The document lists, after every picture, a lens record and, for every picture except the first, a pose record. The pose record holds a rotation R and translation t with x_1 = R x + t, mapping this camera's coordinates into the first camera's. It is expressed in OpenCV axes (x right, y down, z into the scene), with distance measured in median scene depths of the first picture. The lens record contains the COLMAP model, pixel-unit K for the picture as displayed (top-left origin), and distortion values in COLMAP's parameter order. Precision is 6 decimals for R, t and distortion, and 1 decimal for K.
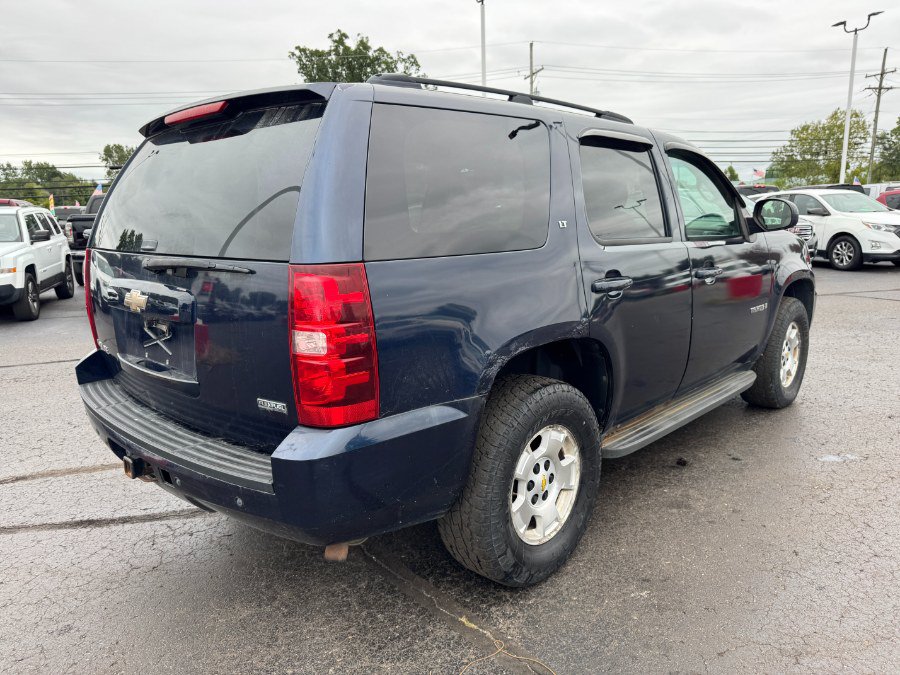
lens RADIAL K [[640.6, 0, 450.0], [0, 640.6, 335.0], [0, 0, 1]] dist [0.013354, -0.011070]
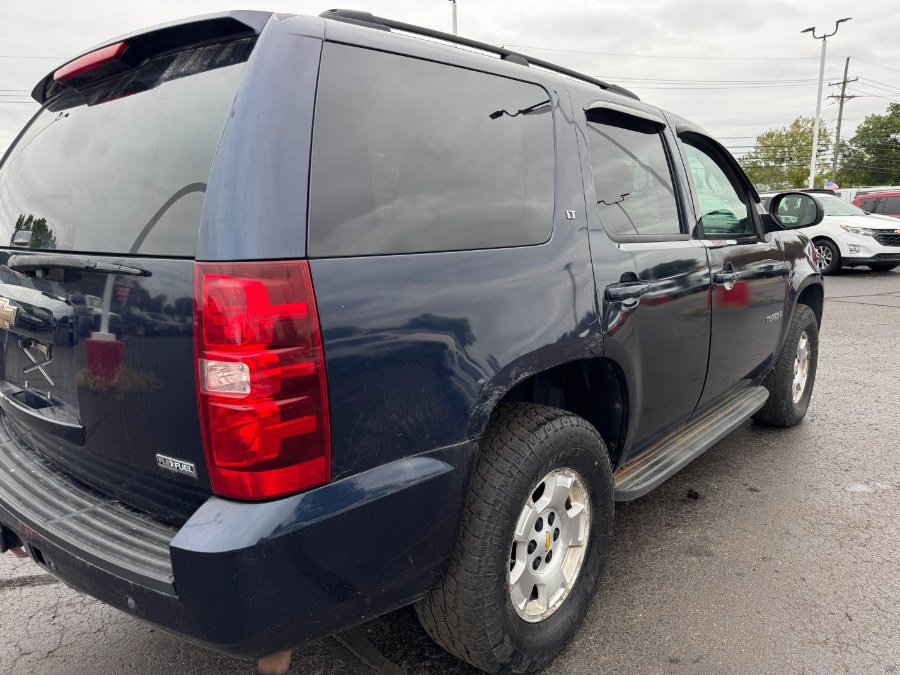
lens RADIAL K [[640.6, 0, 447.6], [0, 640.6, 334.3], [0, 0, 1]] dist [0.013354, -0.011070]
pose [[0.999126, -0.003033, 0.041691, -0.008648], [0.003361, 0.999964, -0.007799, -0.018099], [-0.041666, 0.007932, 0.999100, 0.204834]]
